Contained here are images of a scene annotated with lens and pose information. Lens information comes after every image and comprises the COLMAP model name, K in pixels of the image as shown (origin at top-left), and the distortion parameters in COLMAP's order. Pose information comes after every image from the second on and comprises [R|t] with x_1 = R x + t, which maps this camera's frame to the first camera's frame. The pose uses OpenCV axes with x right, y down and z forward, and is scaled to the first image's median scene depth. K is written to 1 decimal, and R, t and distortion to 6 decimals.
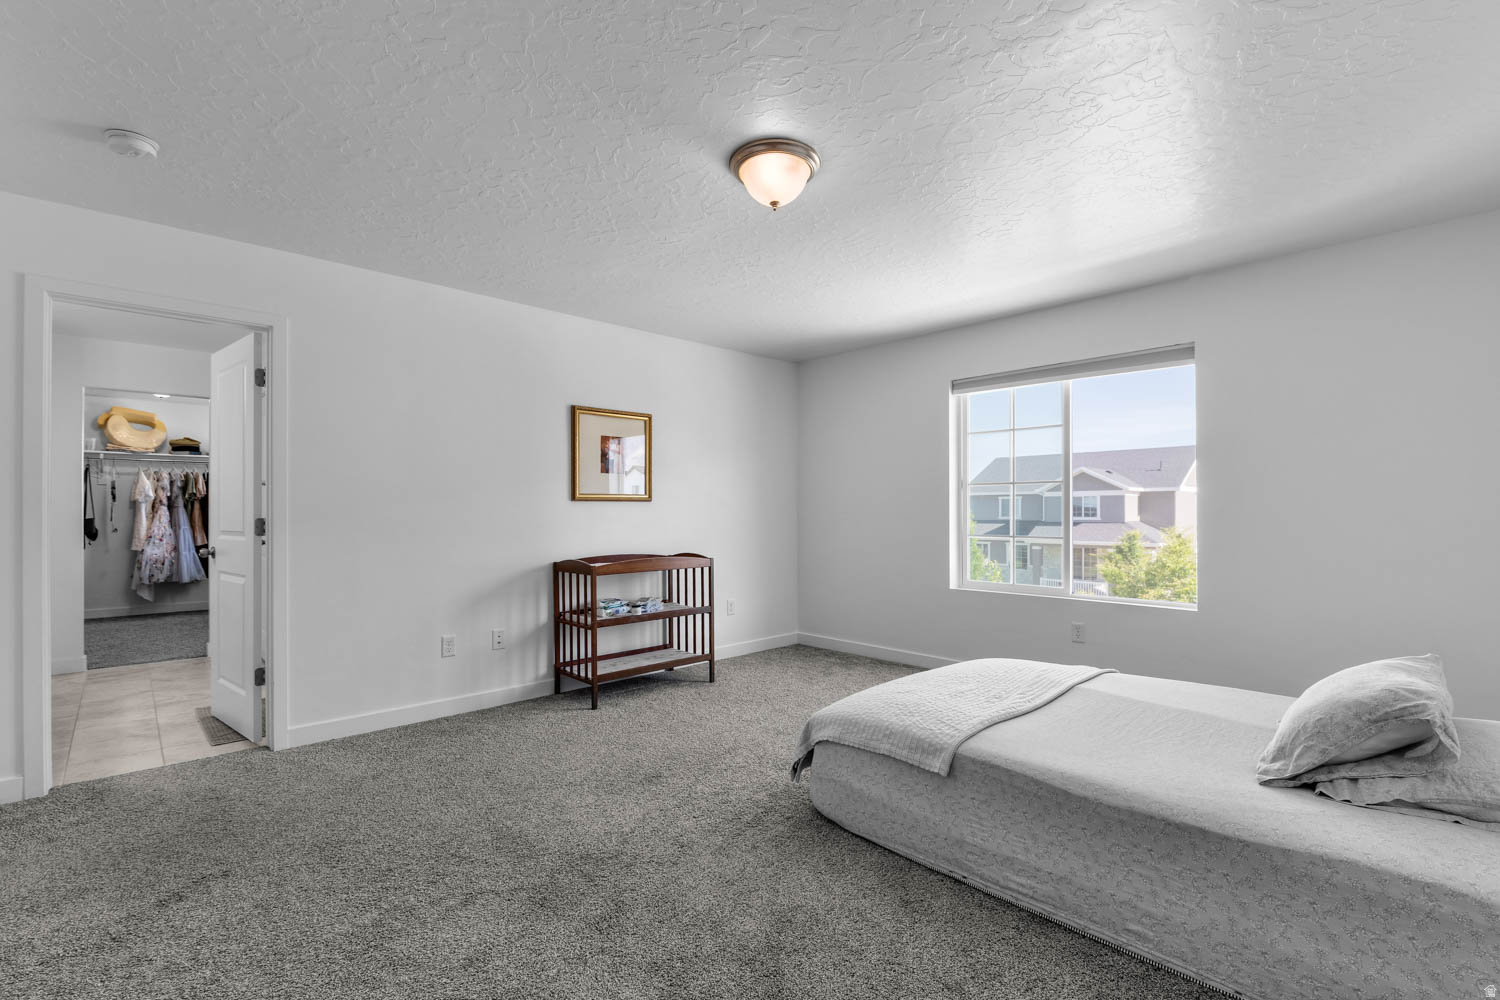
lens RADIAL K [[654.7, 0, 744.5], [0, 654.7, 511.2], [0, 0, 1]] dist [-0.012023, -0.000349]
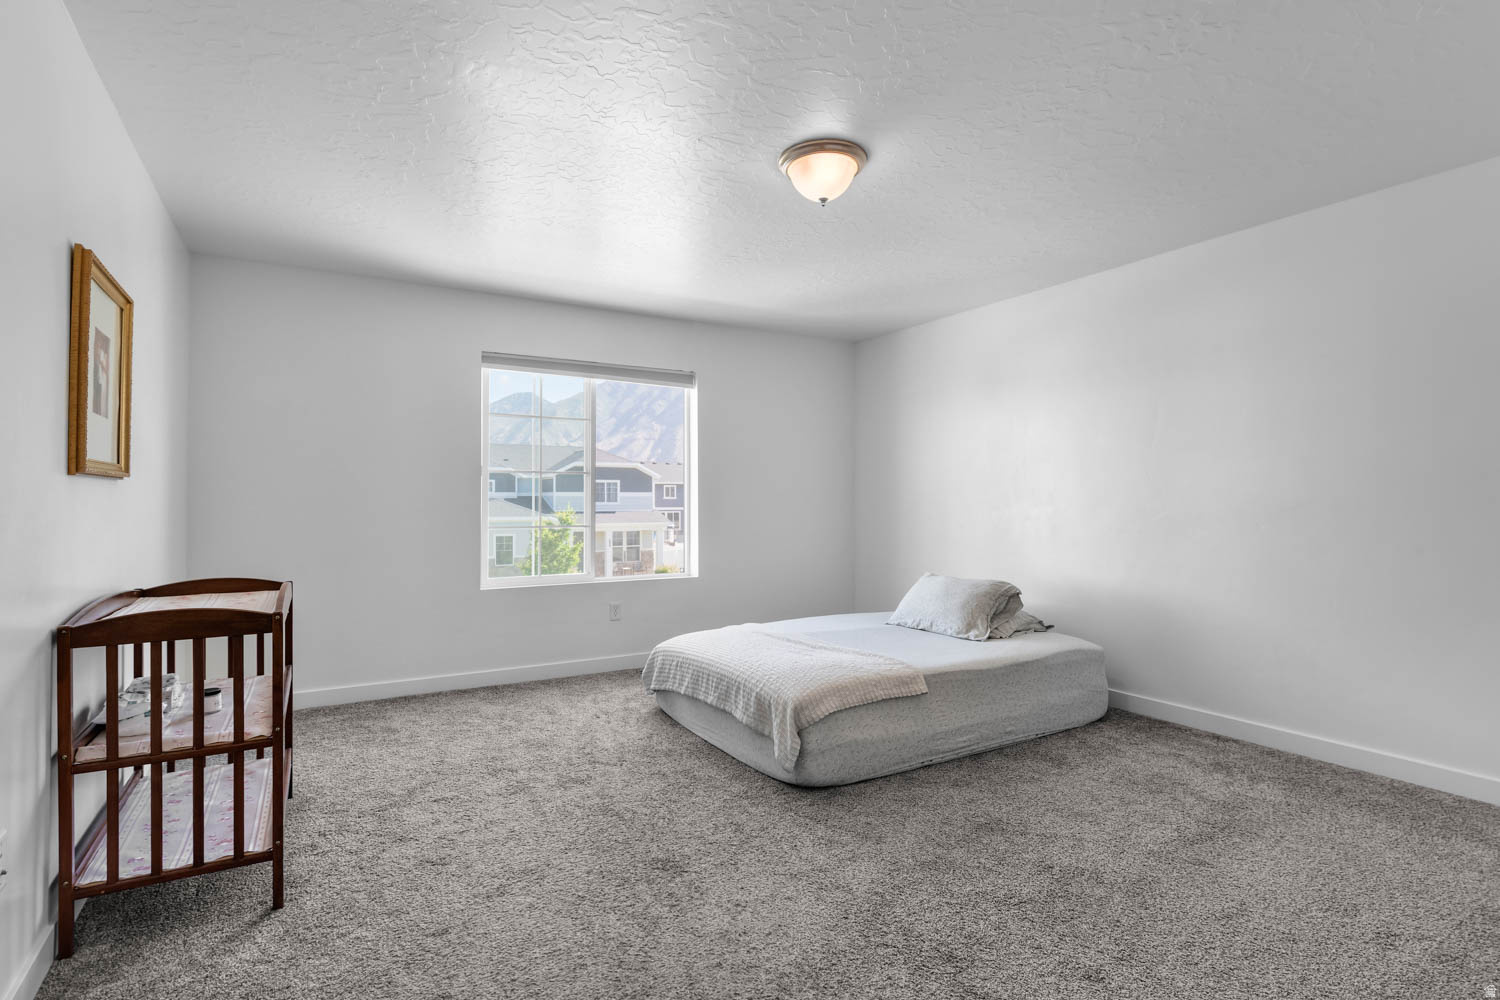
lens RADIAL K [[740.9, 0, 749.6], [0, 740.9, 490.7], [0, 0, 1]] dist [0.000141, -0.000026]
pose [[0.217458, 0.018395, 0.975896, -0.363348], [-0.004593, 0.999831, -0.017822, 0.001853], [-0.976059, -0.000607, 0.217506, 0.283134]]
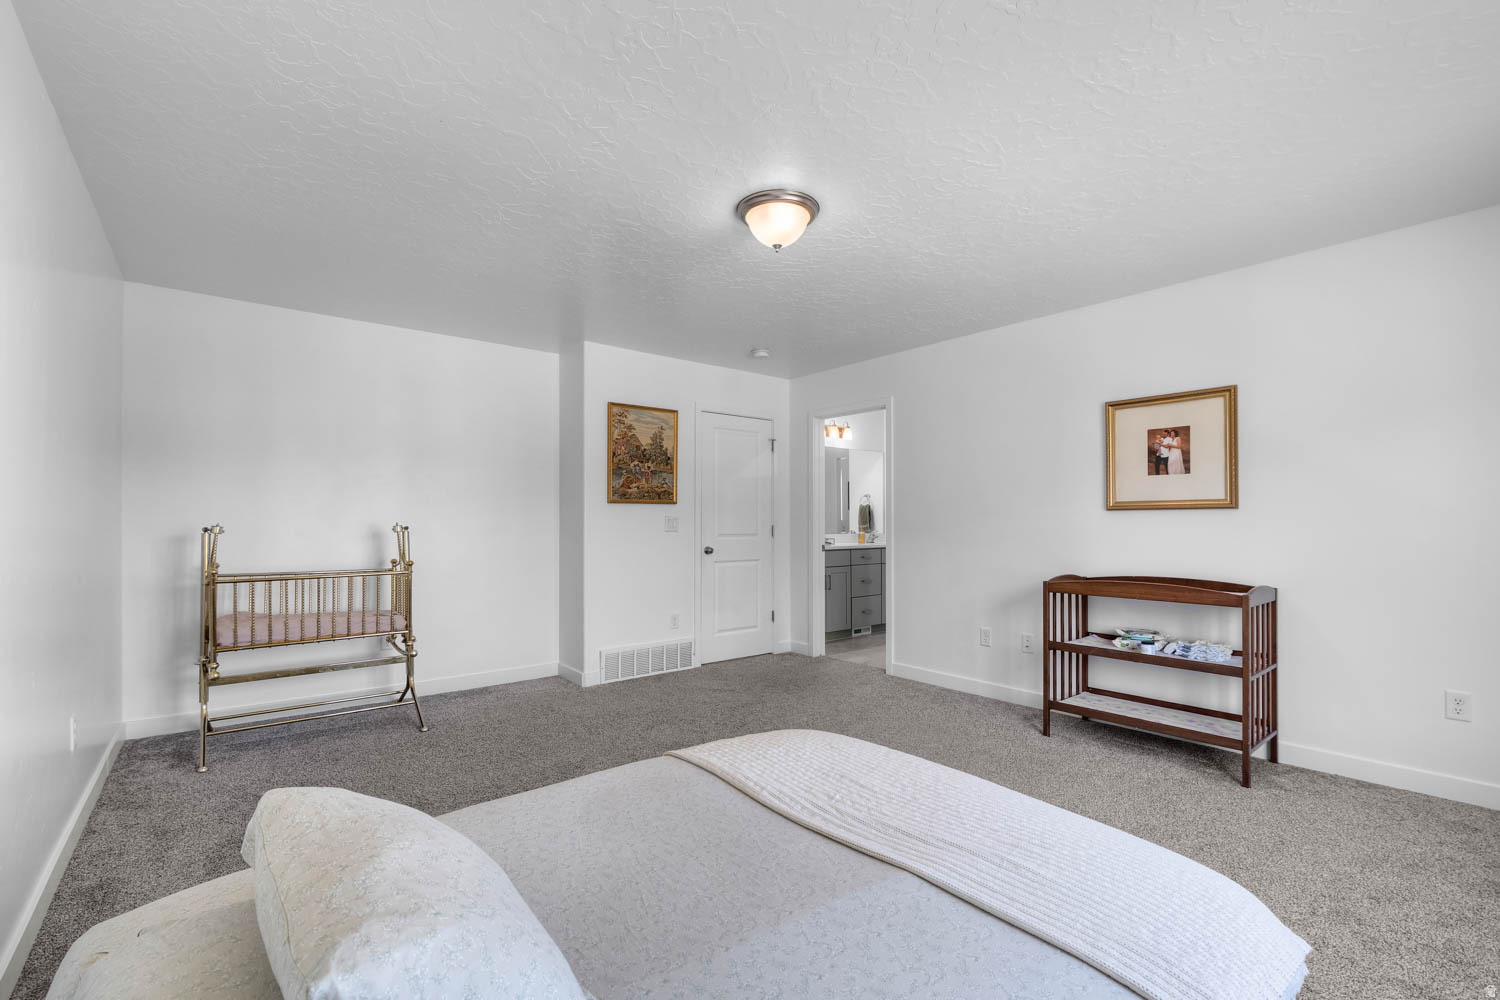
lens RADIAL K [[642.1, 0, 747.4], [0, 642.1, 519.8], [0, 0, 1]] dist [-0.000656, -0.000074]
pose [[-0.062403, 0.000067, -0.998051, 0.369447], [0.005440, 0.999985, -0.000273, -0.003287], [0.998036, -0.005446, -0.062403, 0.329503]]
